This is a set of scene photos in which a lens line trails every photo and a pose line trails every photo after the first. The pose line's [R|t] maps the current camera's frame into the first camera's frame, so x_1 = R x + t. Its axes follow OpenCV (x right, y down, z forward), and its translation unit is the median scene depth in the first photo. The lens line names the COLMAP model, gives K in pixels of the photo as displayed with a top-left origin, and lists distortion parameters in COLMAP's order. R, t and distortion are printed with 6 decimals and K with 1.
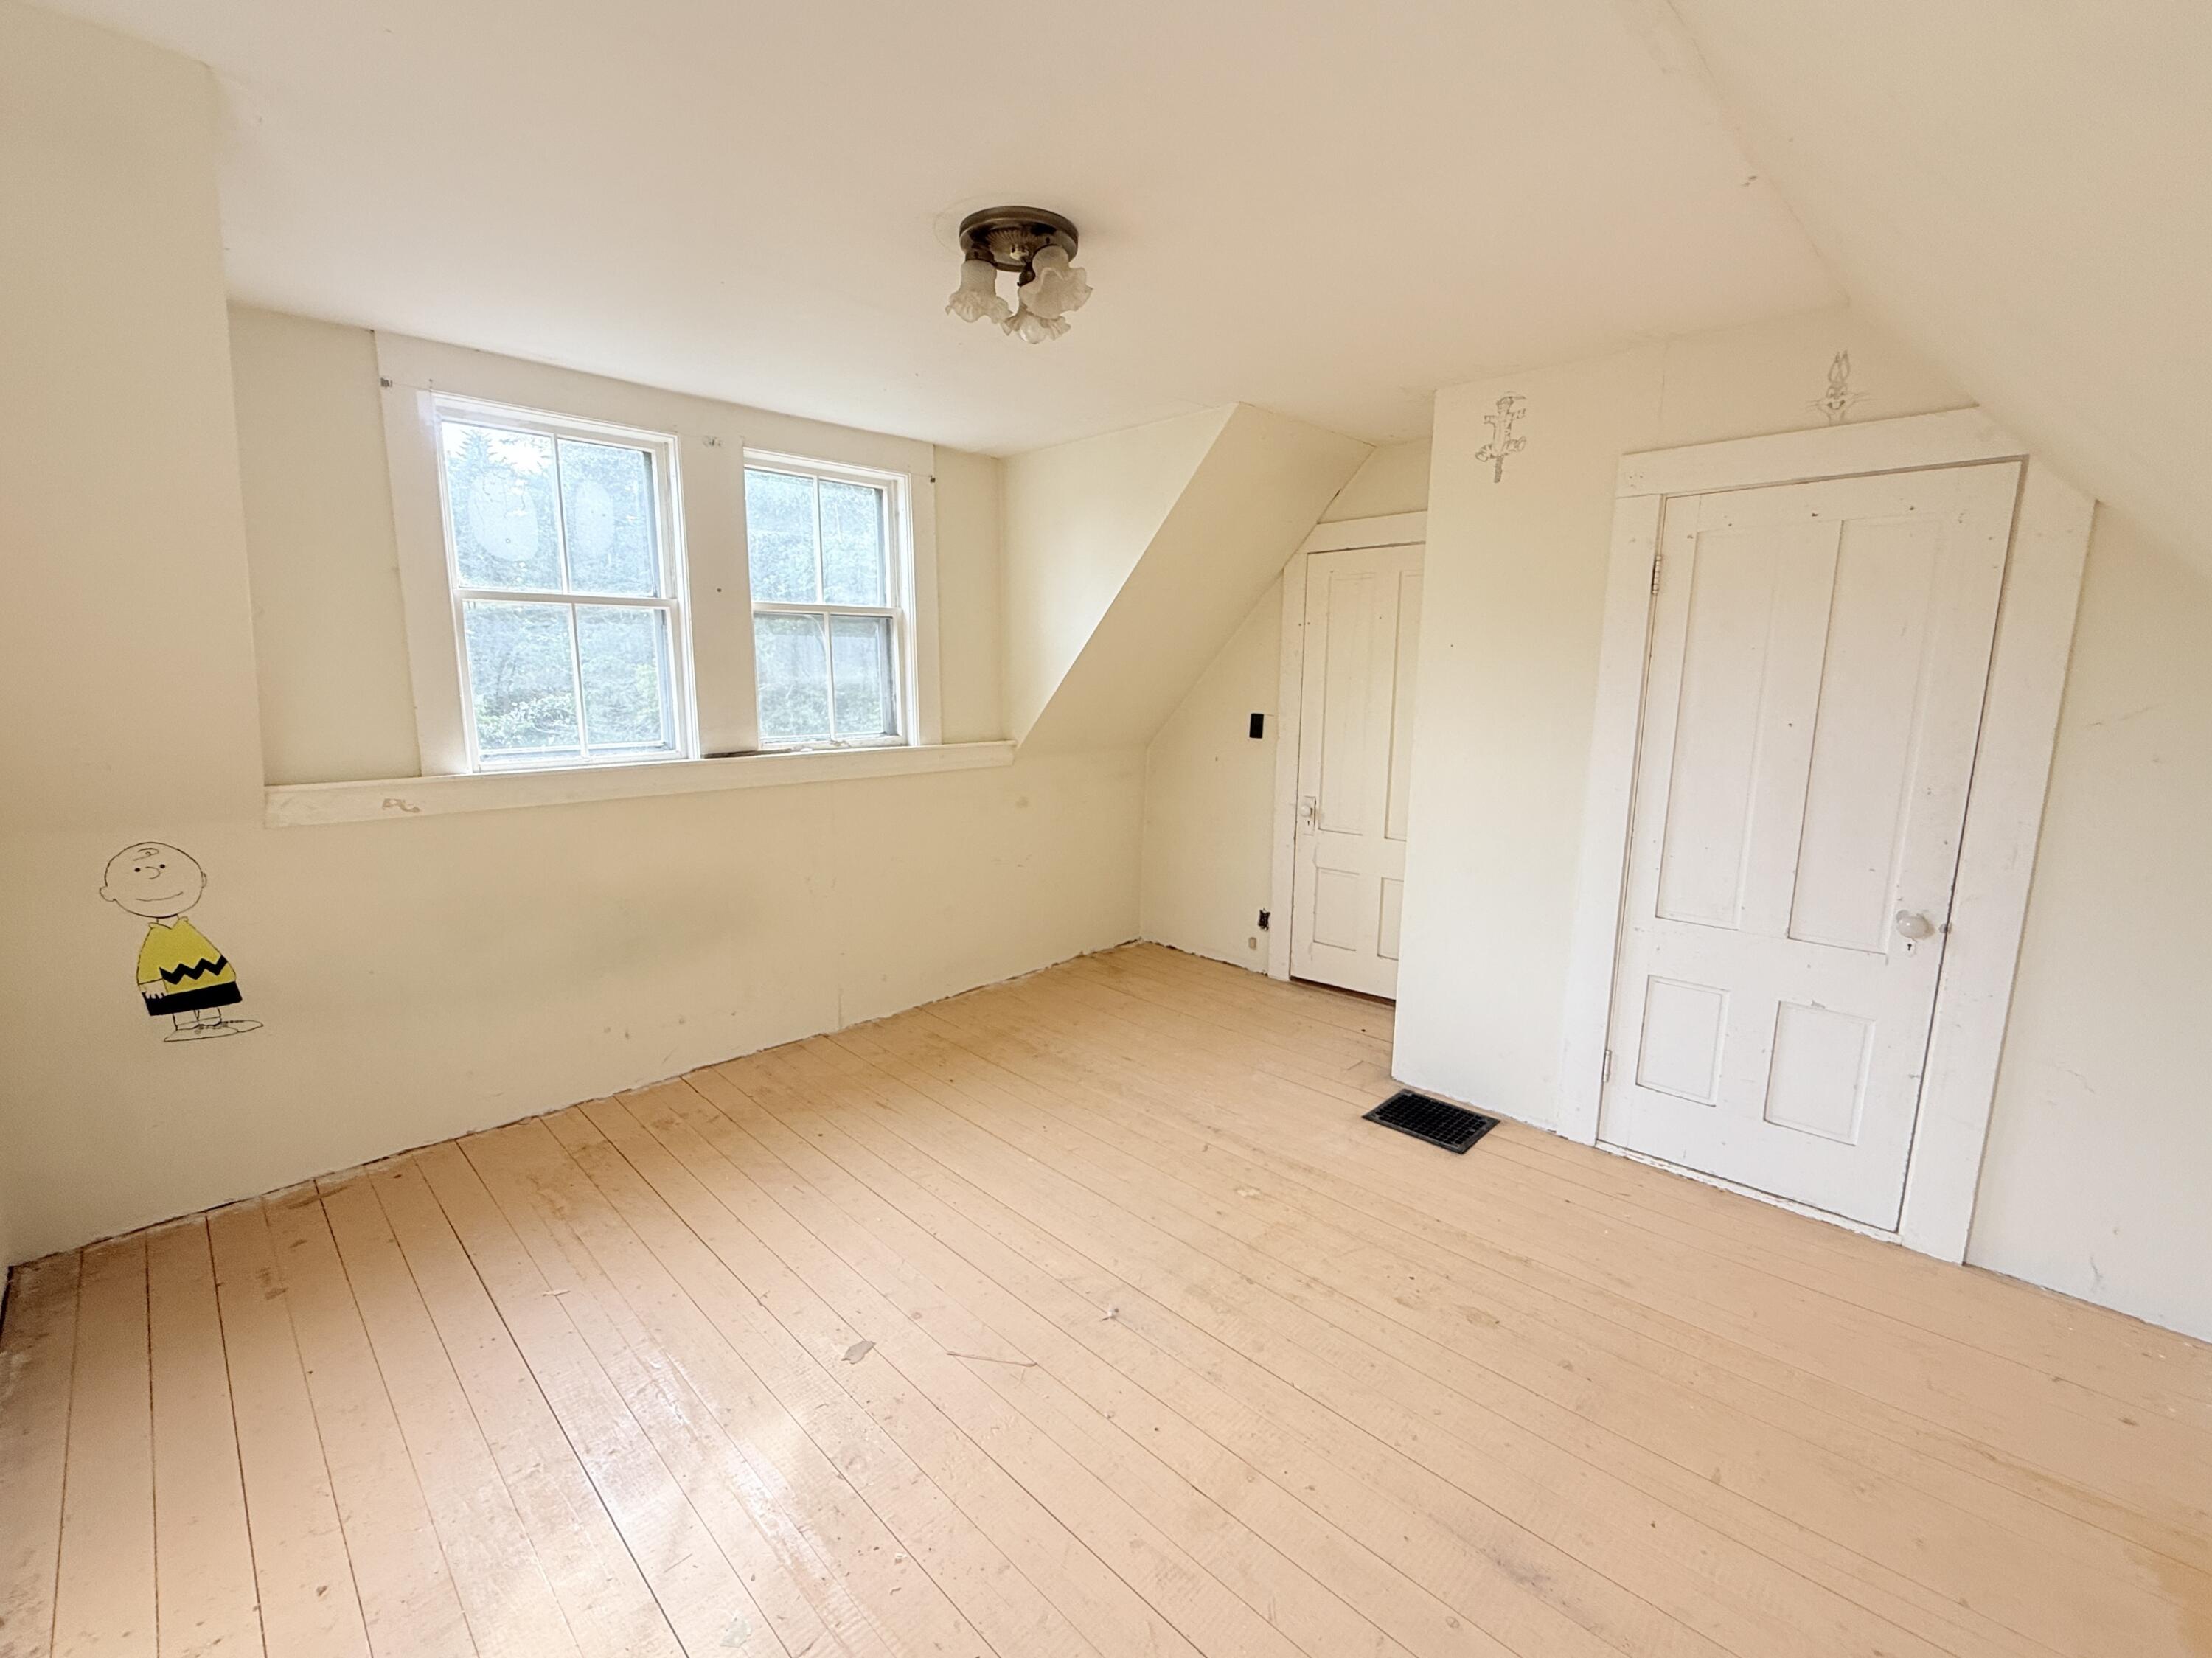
lens RADIAL K [[877.7, 0, 1106.0], [0, 877.7, 829.0], [0, 0, 1]] dist [-0.000846, 0.000094]
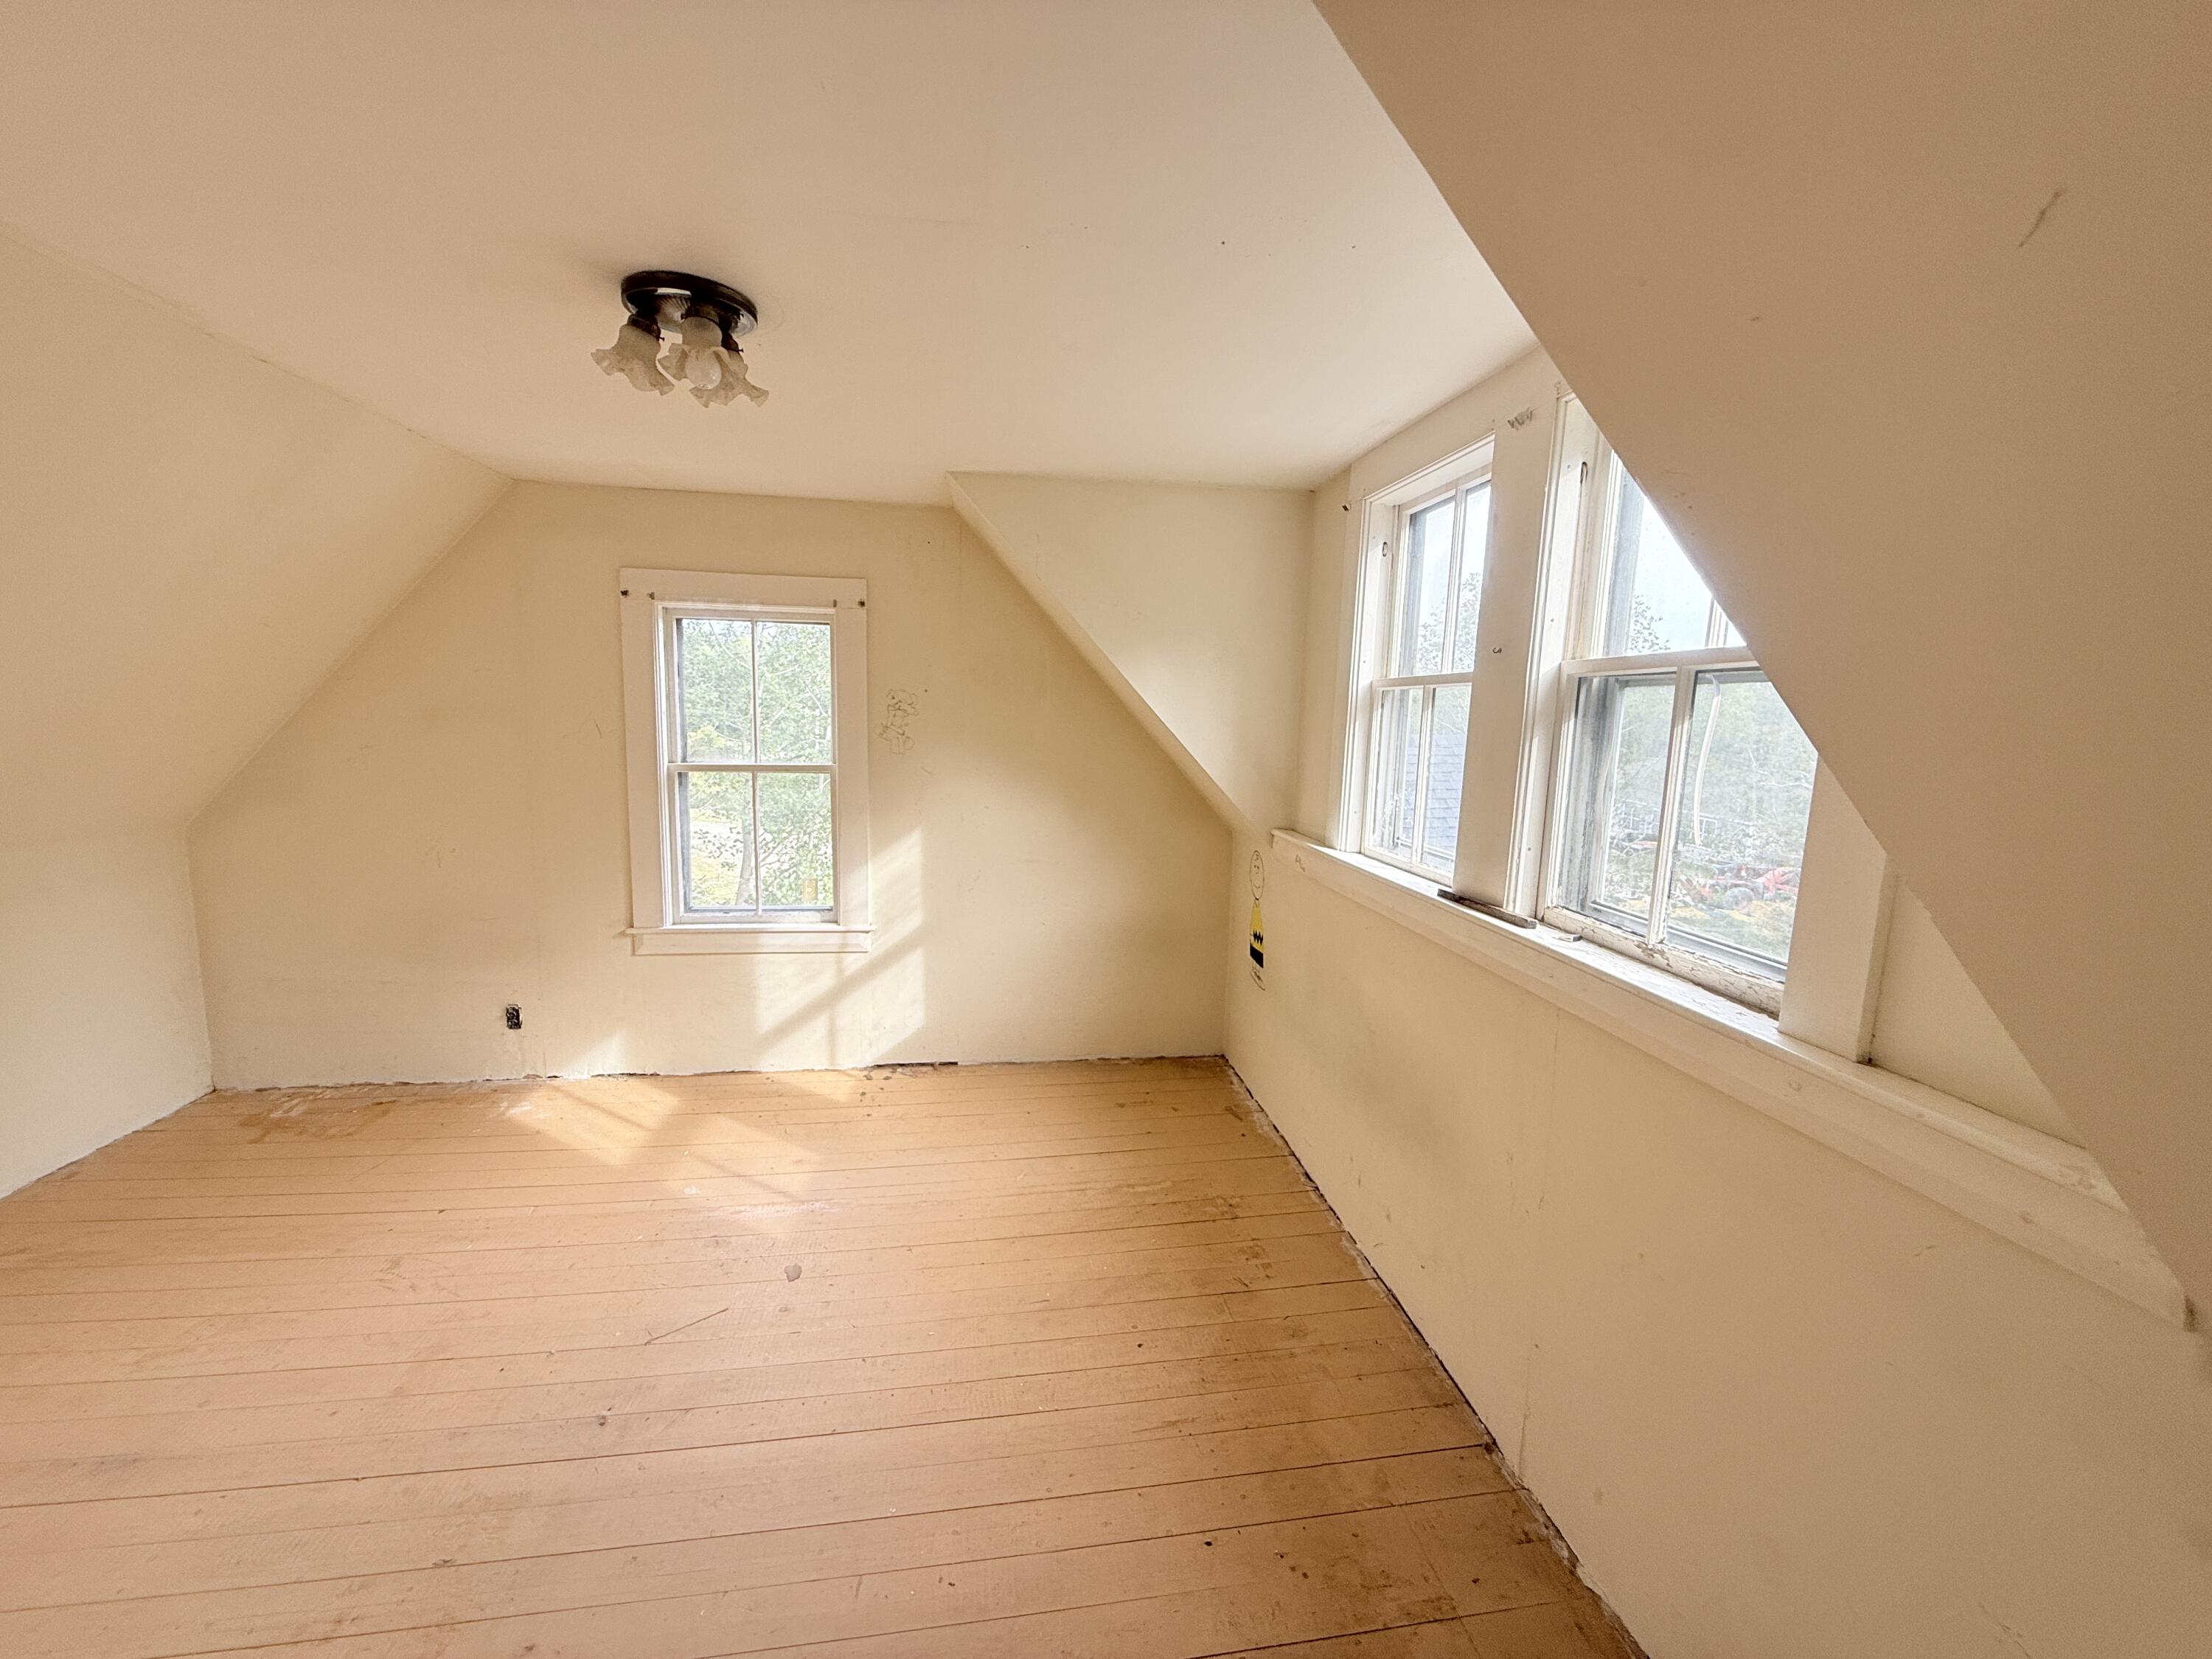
lens RADIAL K [[877.8, 0, 1106.0], [0, 877.8, 829.5], [0, 0, 1]] dist [-0.000846, 0.000094]
pose [[-0.590358, 0.086462, -0.802497, 0.341675], [-0.179534, 0.955272, 0.234997, -0.327755], [0.786921, 0.282808, -0.548430, 1.533633]]
